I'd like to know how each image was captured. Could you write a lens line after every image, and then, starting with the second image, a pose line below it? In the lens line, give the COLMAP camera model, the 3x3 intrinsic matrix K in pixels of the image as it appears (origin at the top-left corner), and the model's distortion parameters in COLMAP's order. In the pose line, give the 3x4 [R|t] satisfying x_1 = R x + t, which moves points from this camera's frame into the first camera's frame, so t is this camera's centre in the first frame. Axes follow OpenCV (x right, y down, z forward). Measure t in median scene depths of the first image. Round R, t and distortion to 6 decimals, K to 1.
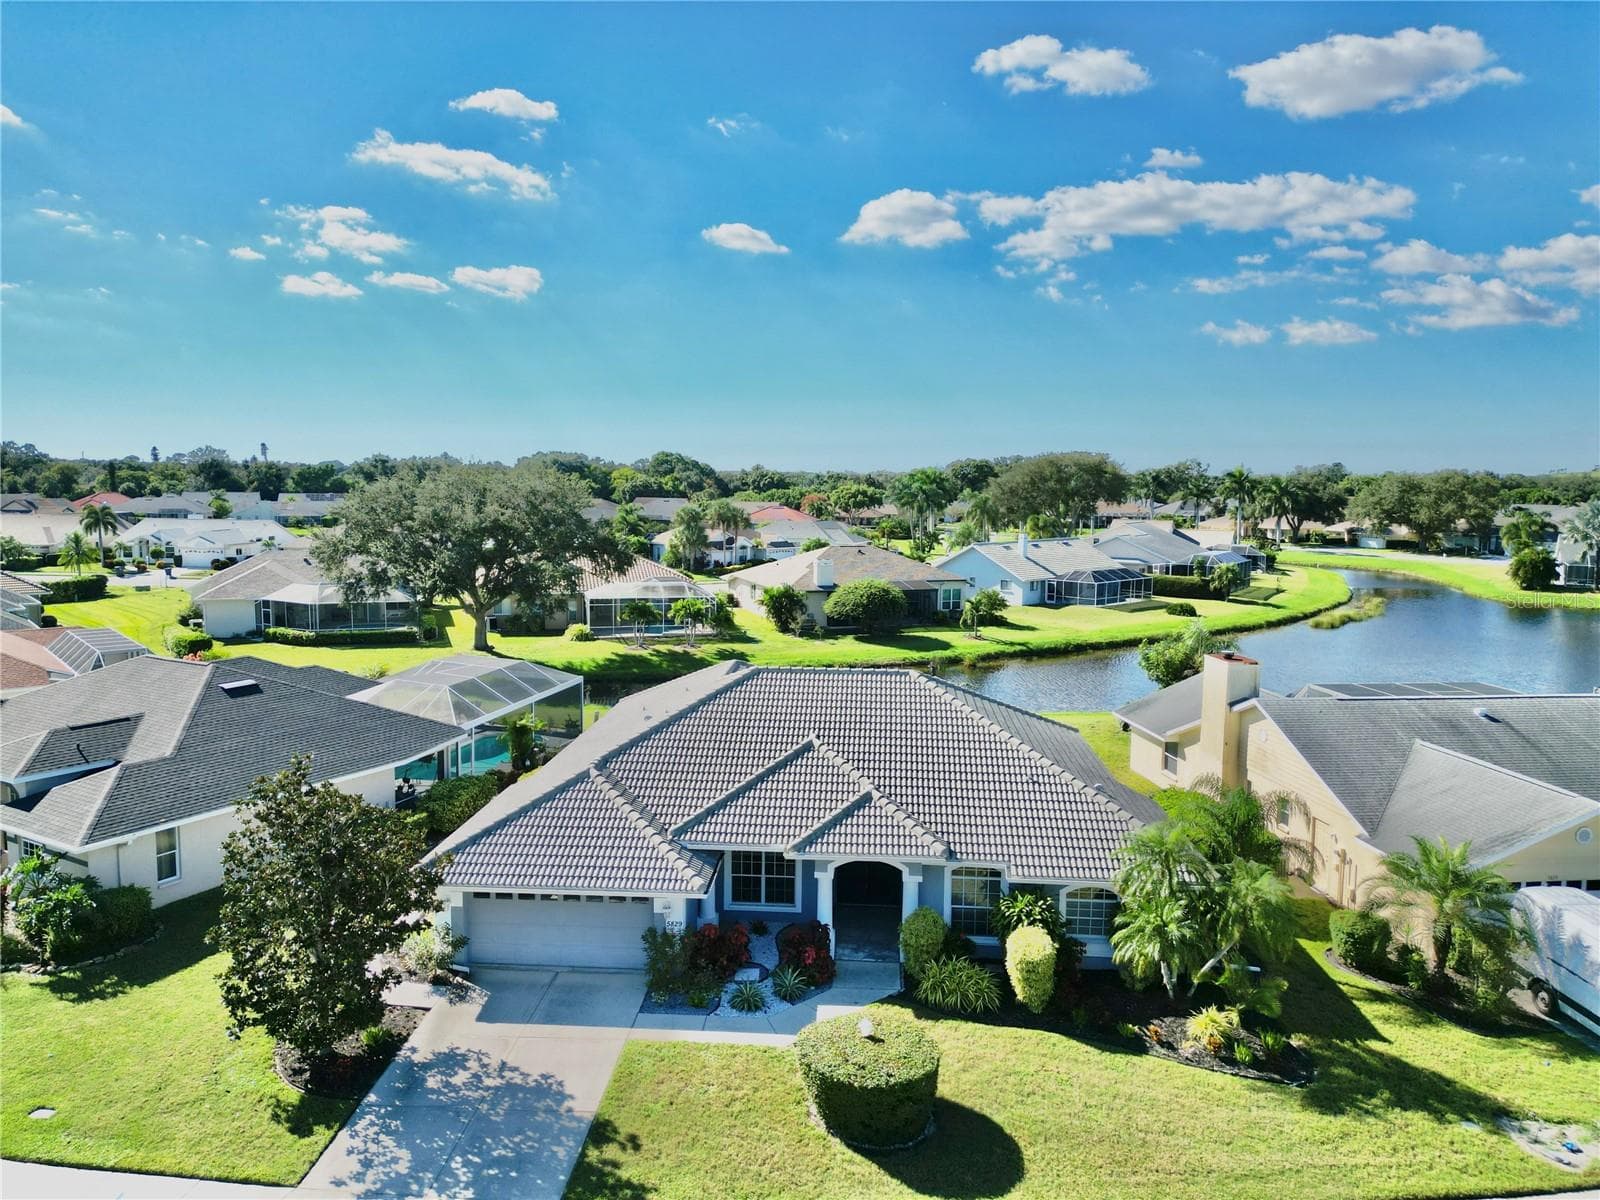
lens RADIAL K [[1151.2, 0, 799.7], [0, 1151.2, 588.9], [0, 0, 1]] dist [0.052144, -0.043652]
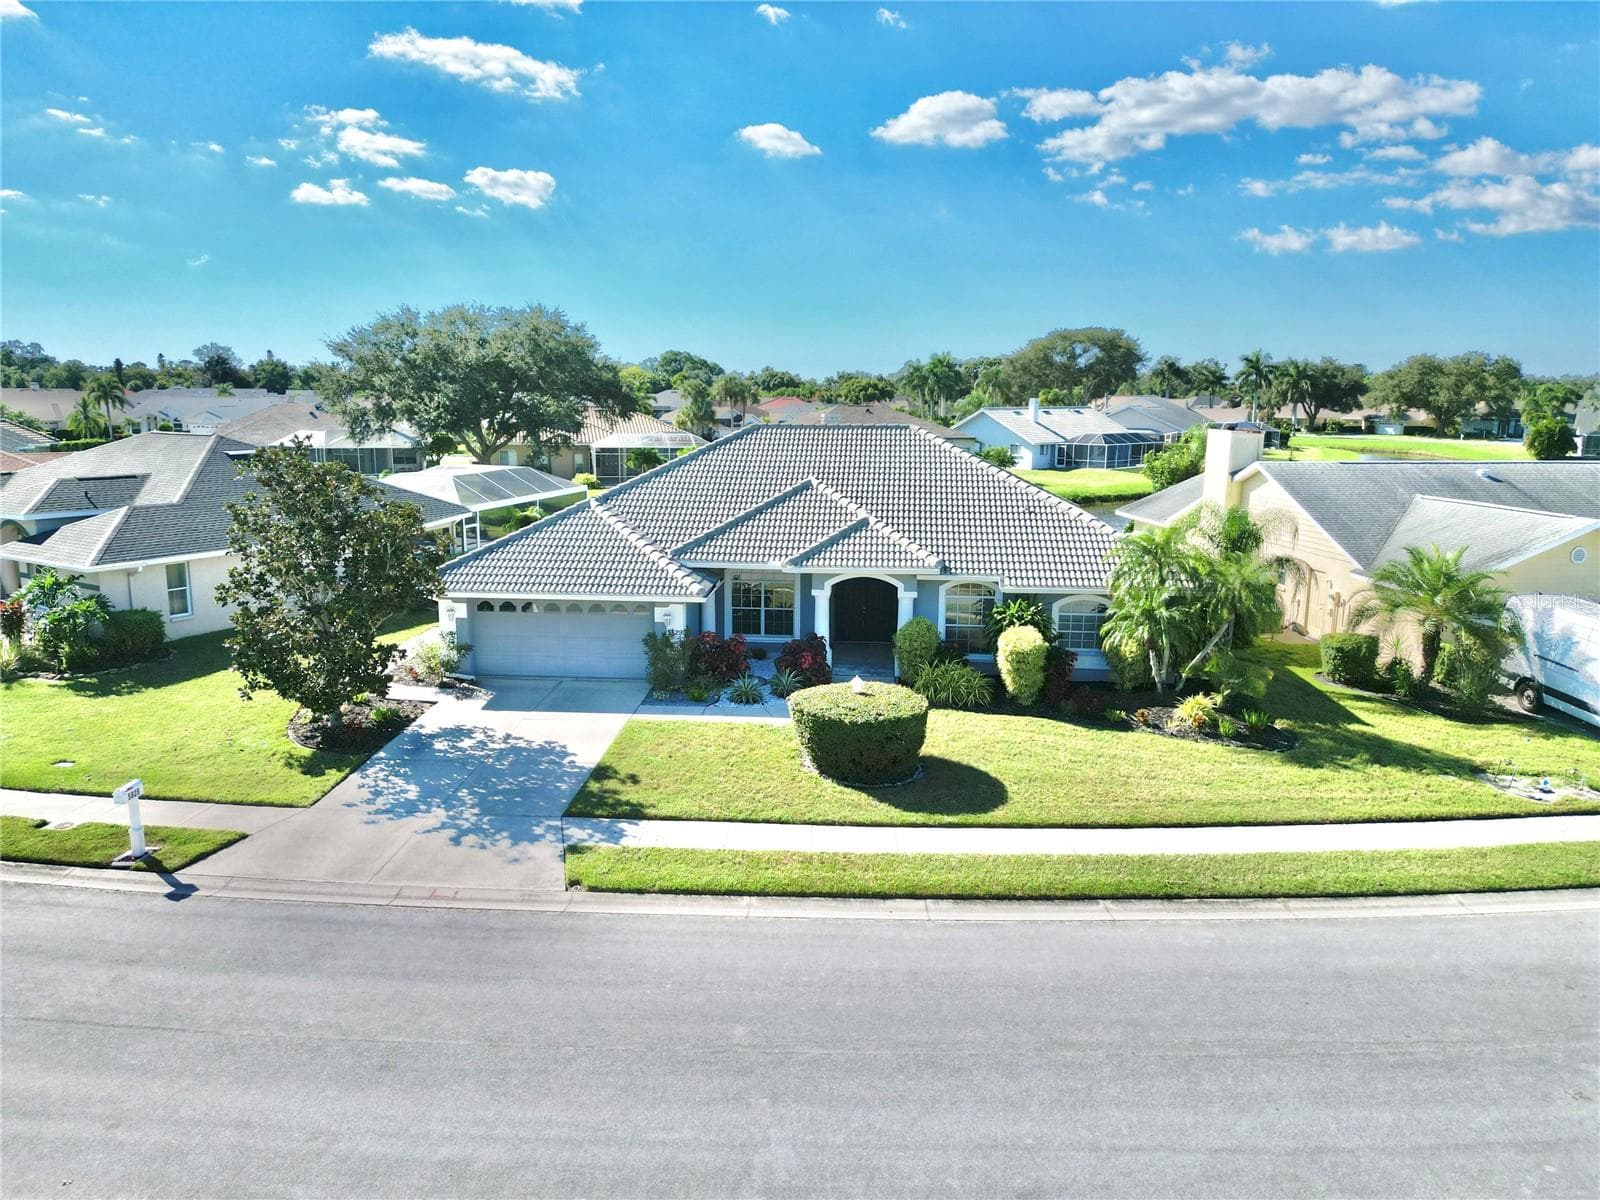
lens RADIAL K [[1151.2, 0, 799.2], [0, 1151.2, 597.9], [0, 0, 1]] dist [0.052144, -0.043652]
pose [[0.999939, -0.001907, -0.010849, 0.013651], [0.002749, 0.996939, 0.078134, 0.182876], [0.010667, -0.078159, 0.996884, -0.011568]]
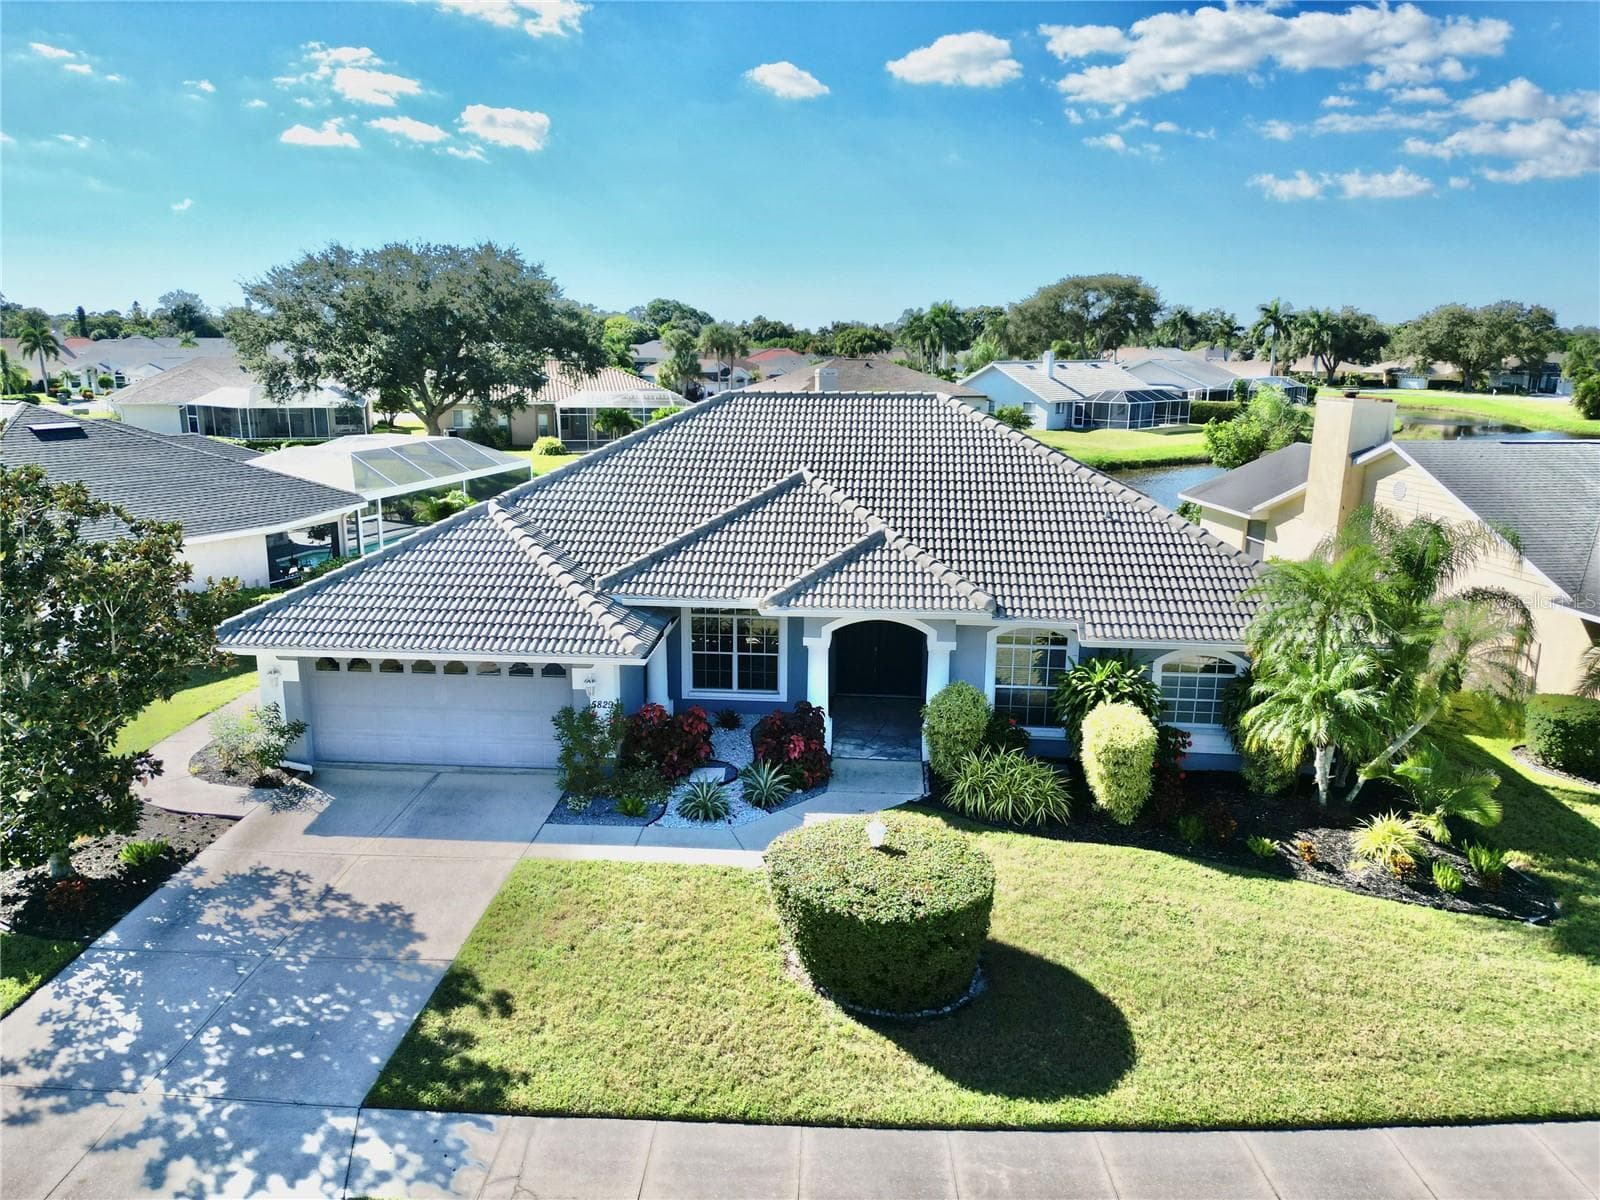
lens RADIAL K [[1151.2, 0, 796.2], [0, 1151.2, 594.9], [0, 0, 1]] dist [0.052144, -0.043652]
pose [[0.999971, 0.000034, -0.007662, 0.014817], [0.000861, 0.993163, 0.116733, 0.145043], [0.007614, -0.116736, 0.993134, 0.321365]]
